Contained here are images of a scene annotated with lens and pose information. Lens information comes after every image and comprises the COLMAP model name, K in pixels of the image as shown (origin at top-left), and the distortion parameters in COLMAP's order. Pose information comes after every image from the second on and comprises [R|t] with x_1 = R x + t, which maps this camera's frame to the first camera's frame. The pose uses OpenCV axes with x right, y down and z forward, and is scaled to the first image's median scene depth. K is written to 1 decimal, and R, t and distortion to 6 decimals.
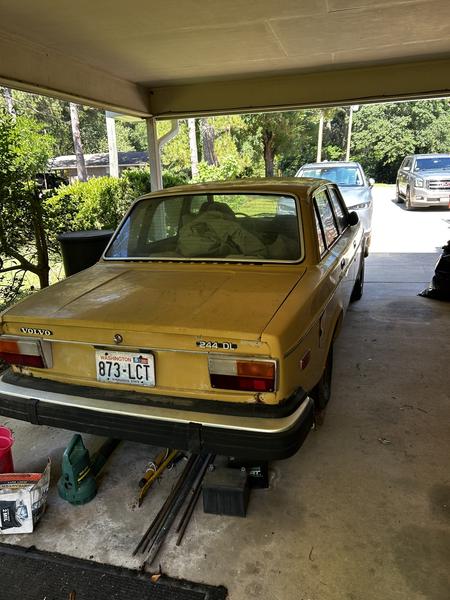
lens RADIAL K [[458.1, 0, 225.0], [0, 458.1, 300.0], [0, 0, 1]] dist [0.066851, -0.079198]
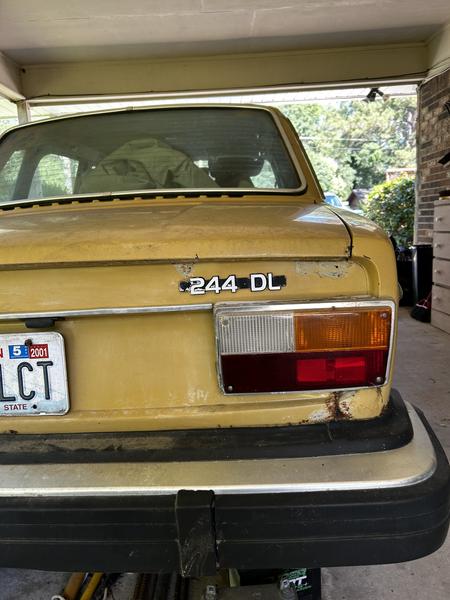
lens RADIAL K [[458.1, 0, 225.0], [0, 458.1, 300.0], [0, 0, 1]] dist [0.066851, -0.079198]
pose [[0.967460, -0.047080, 0.248604, -0.119612], [0.073938, 0.992254, -0.099823, 0.144280], [-0.241979, 0.114956, 0.963448, 0.579637]]
